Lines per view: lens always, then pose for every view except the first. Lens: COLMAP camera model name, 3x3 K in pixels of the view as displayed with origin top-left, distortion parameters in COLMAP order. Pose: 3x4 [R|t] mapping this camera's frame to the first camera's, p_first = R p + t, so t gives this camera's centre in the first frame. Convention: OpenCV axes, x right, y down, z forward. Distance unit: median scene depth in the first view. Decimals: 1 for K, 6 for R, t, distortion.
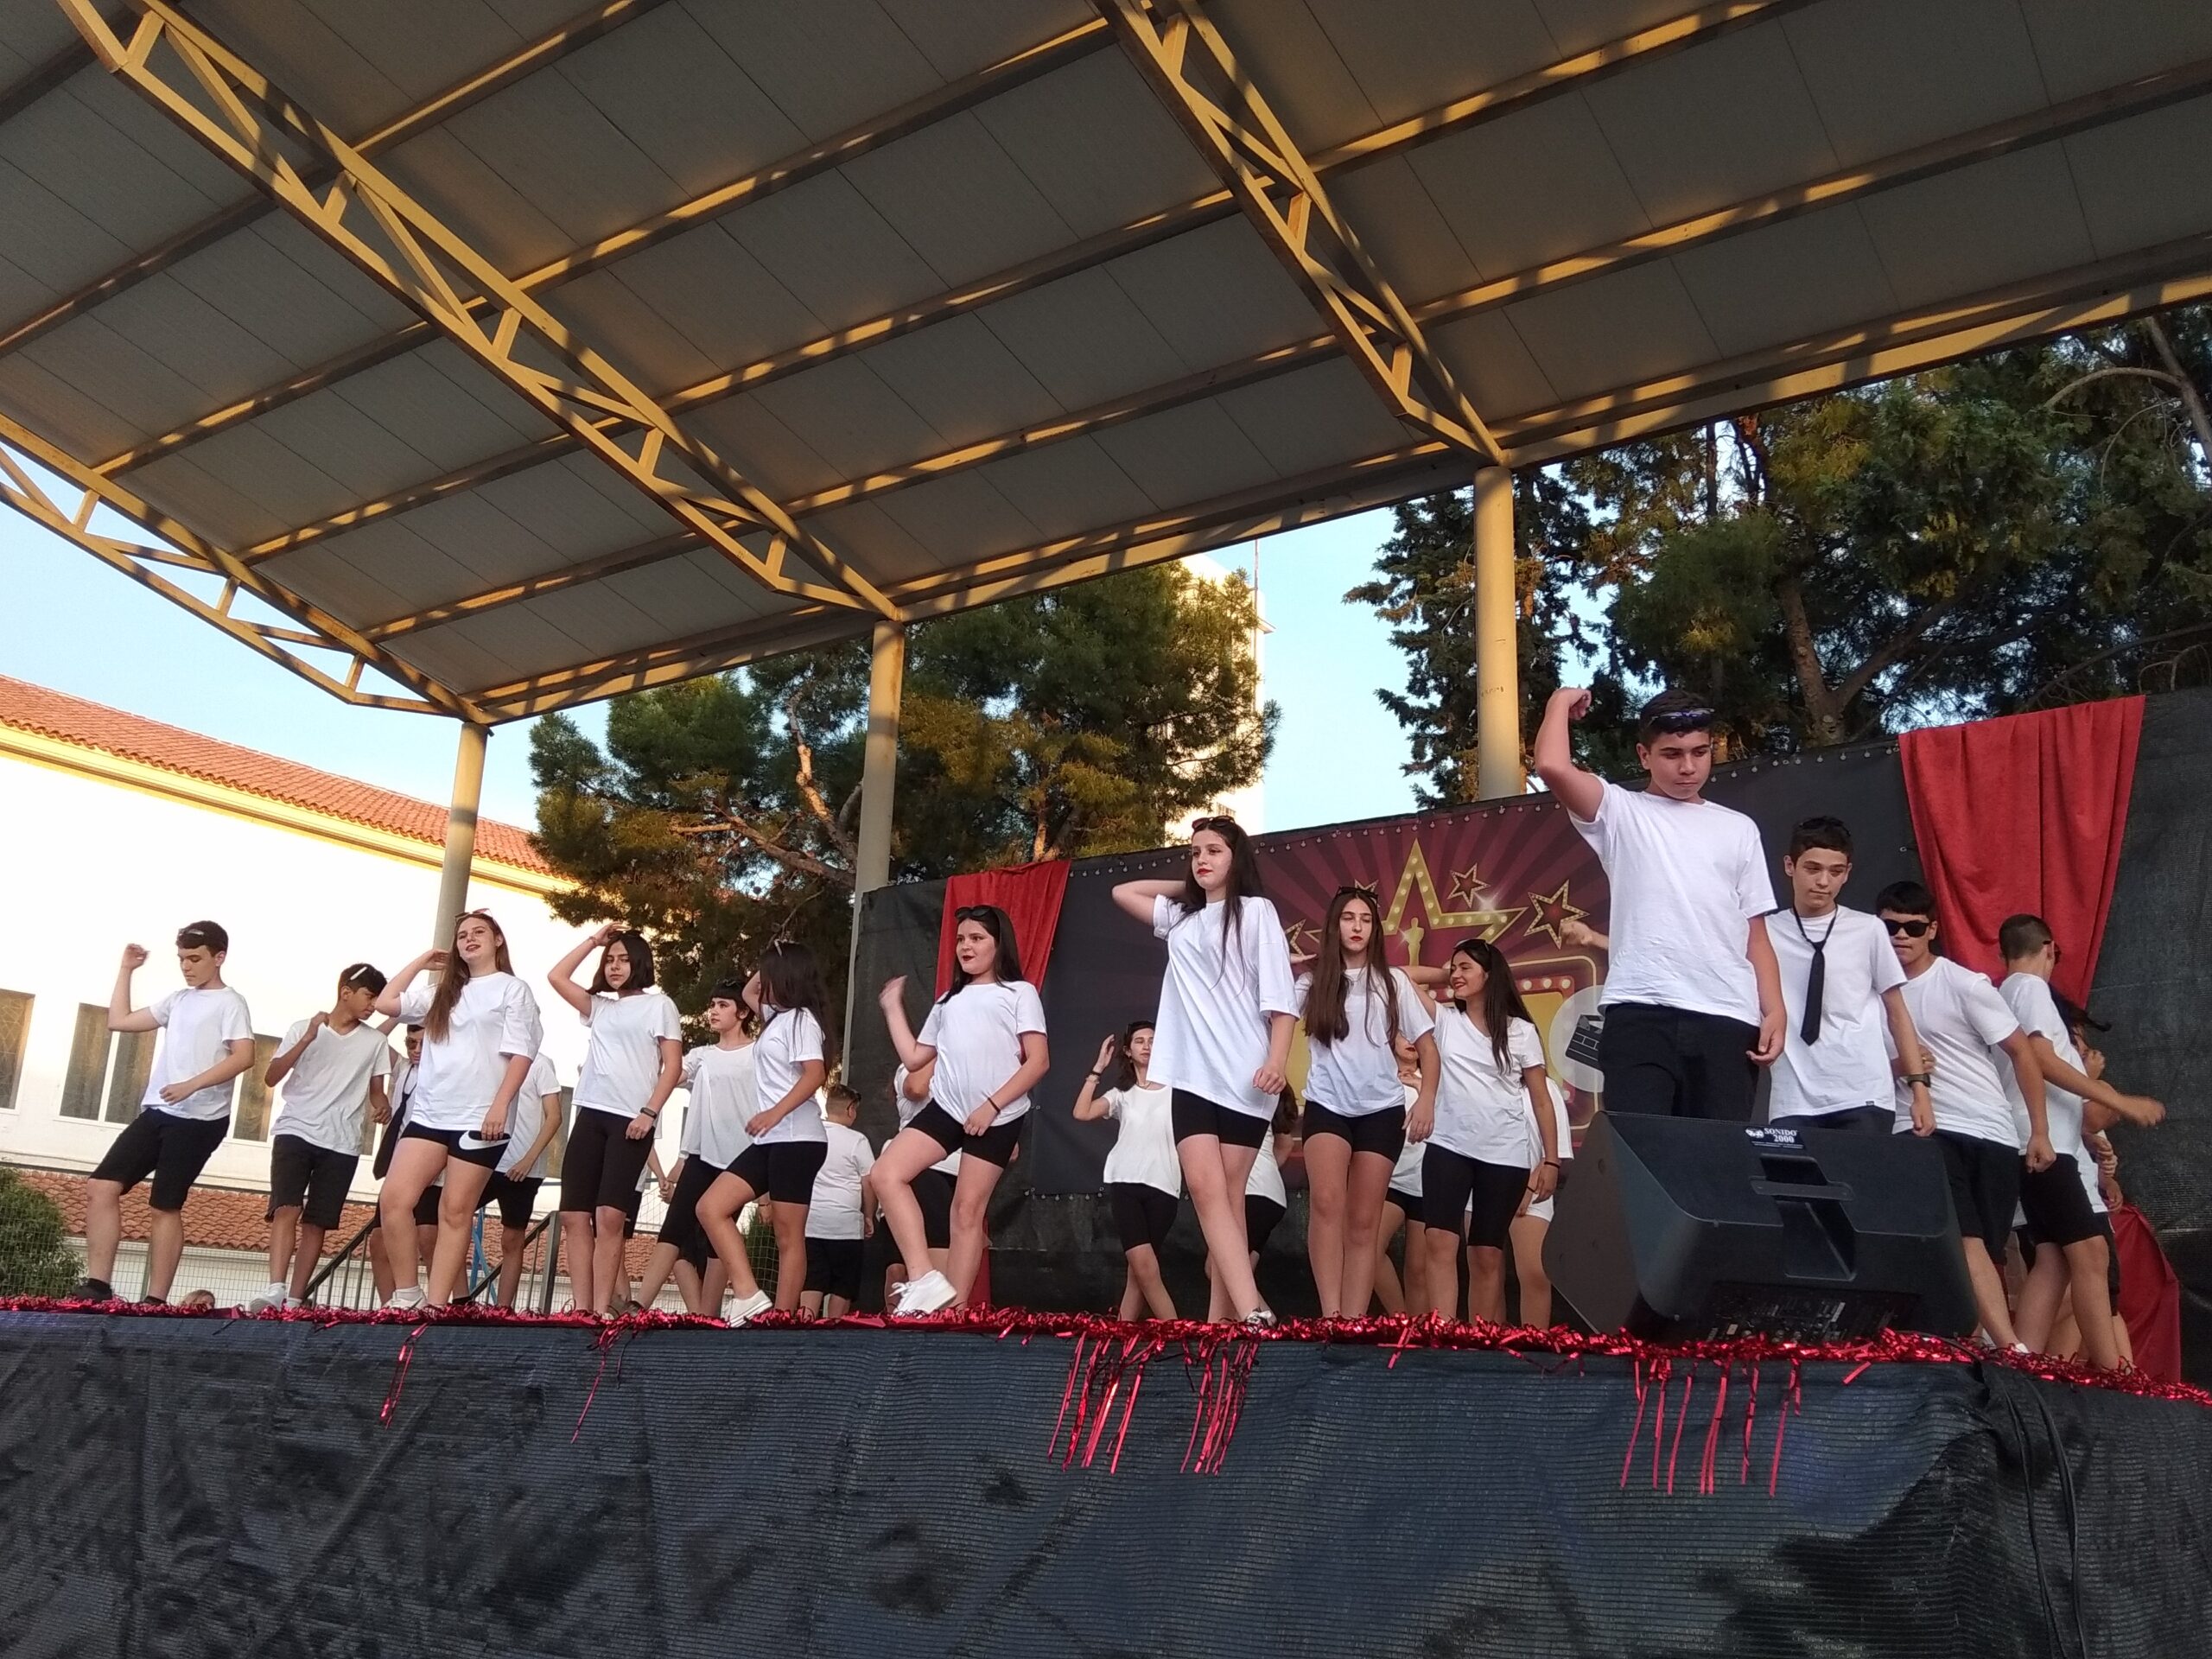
lens RADIAL K [[1828.4, 0, 1091.0], [0, 1828.4, 835.7], [0, 0, 1]] dist [0.102908, -0.185713]
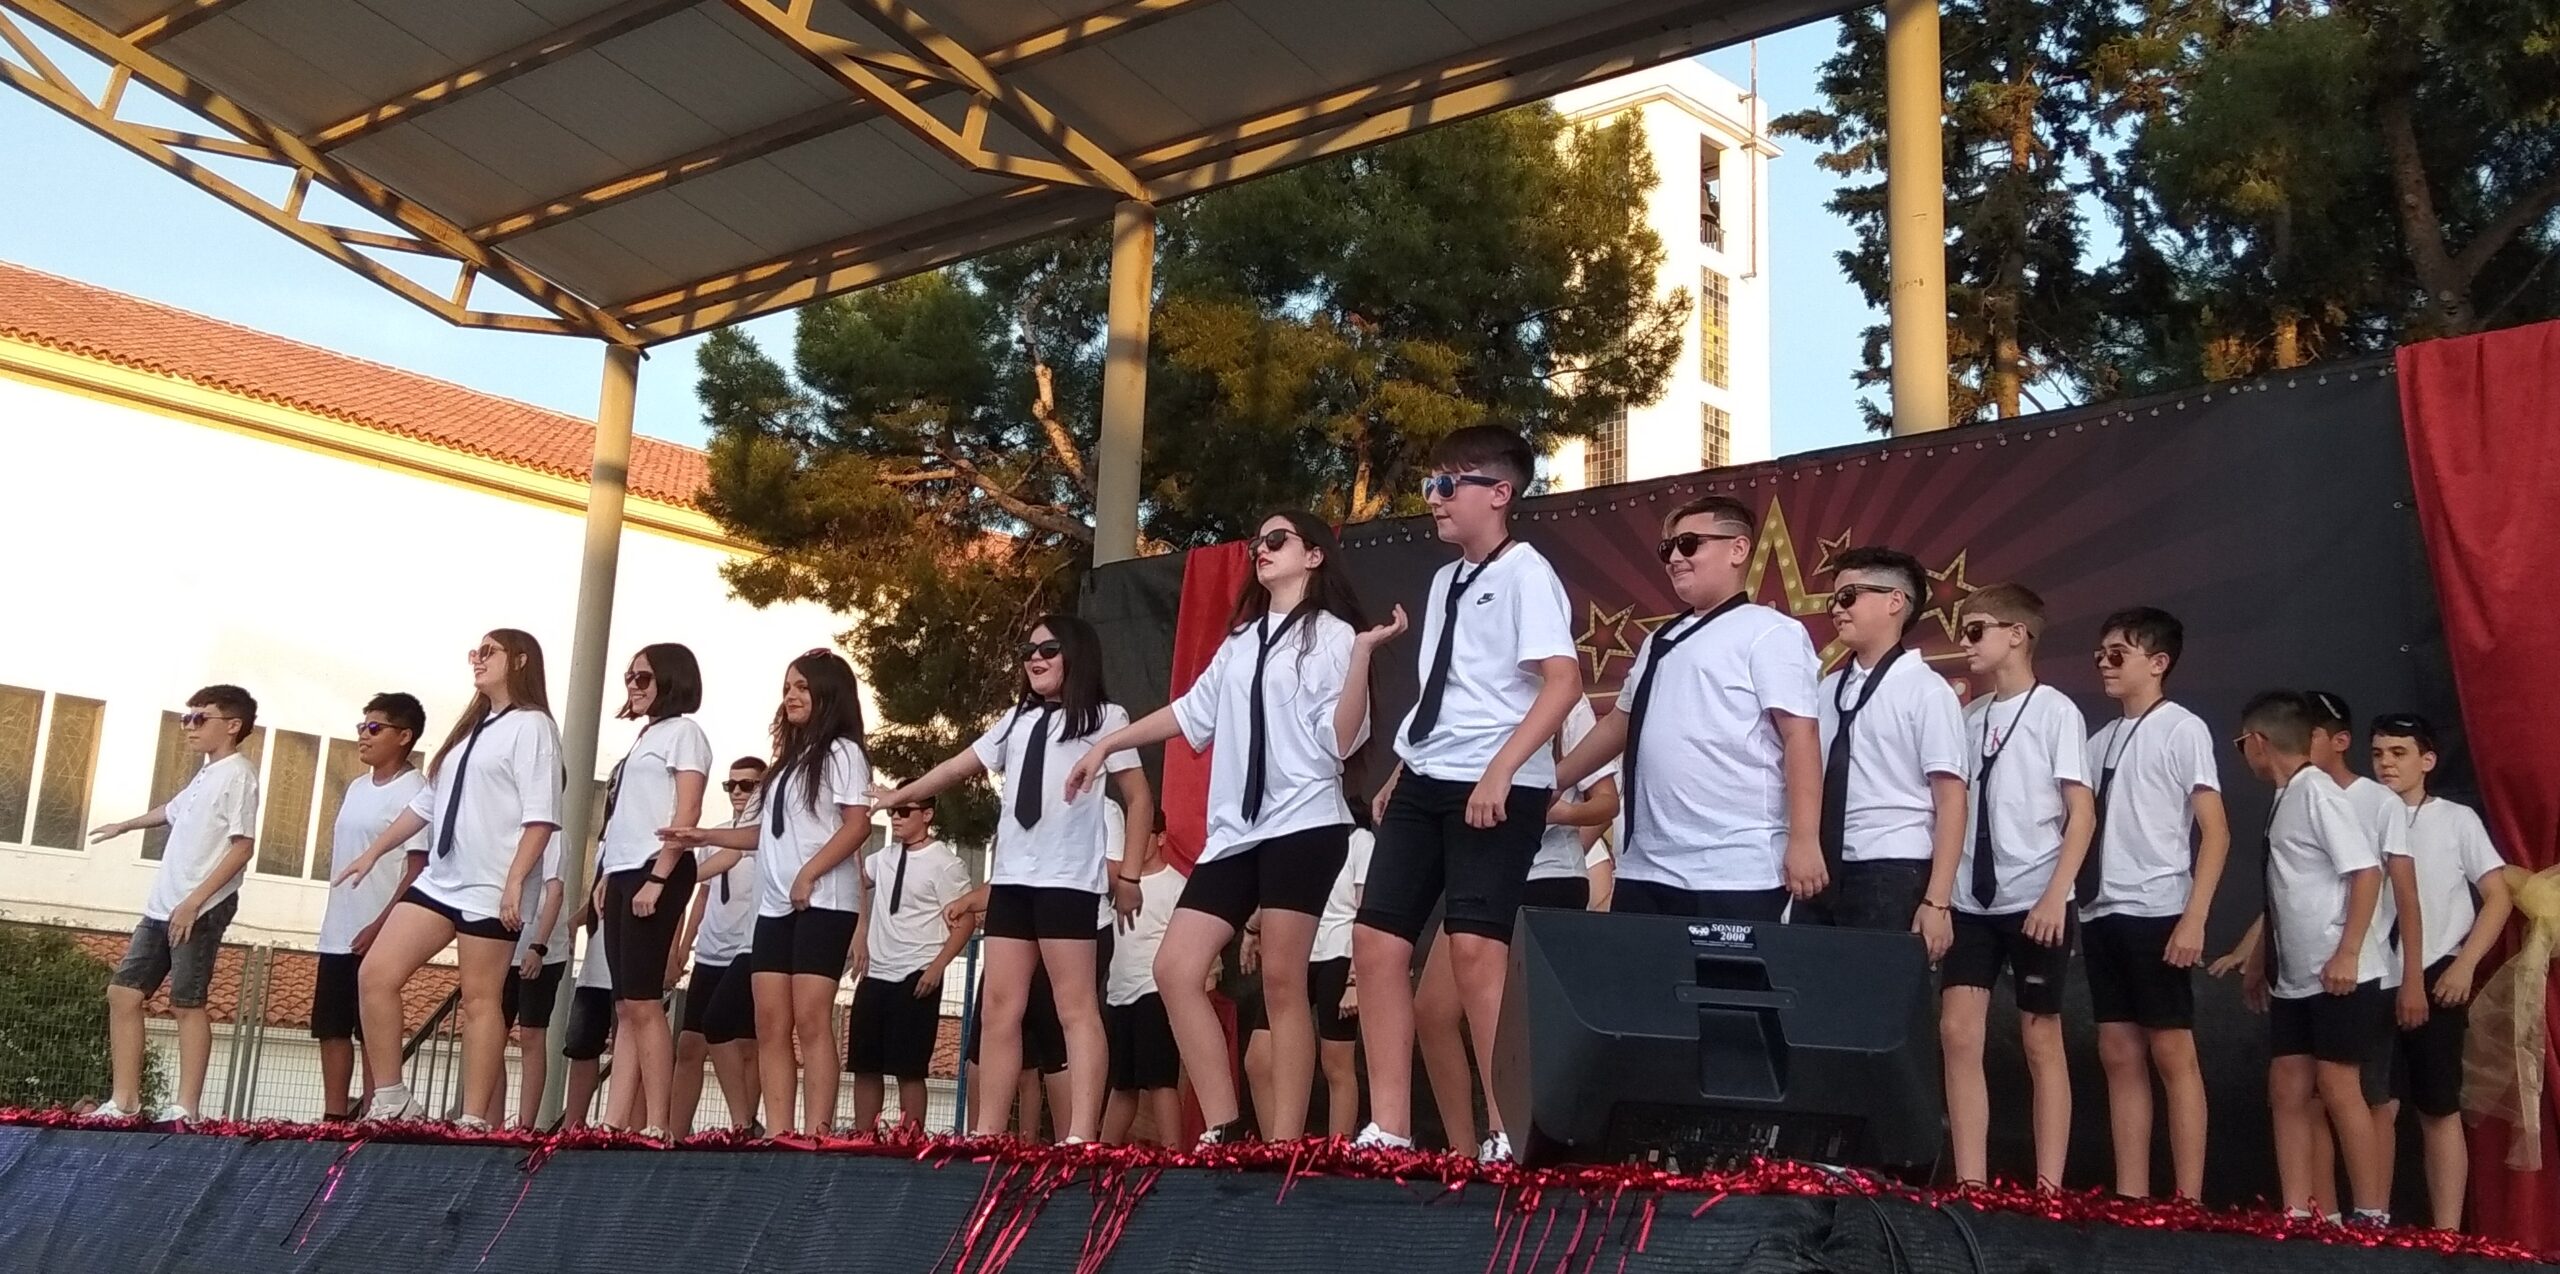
lens RADIAL K [[2648.3, 0, 1333.1], [0, 2648.3, 461.5], [0, 0, 1]] dist [0.138603, -0.296051]
pose [[0.993715, -0.020939, -0.109960, 0.081879], [0.022214, 0.999699, 0.010388, -0.018964], [0.109710, -0.012766, 0.993882, -0.065142]]
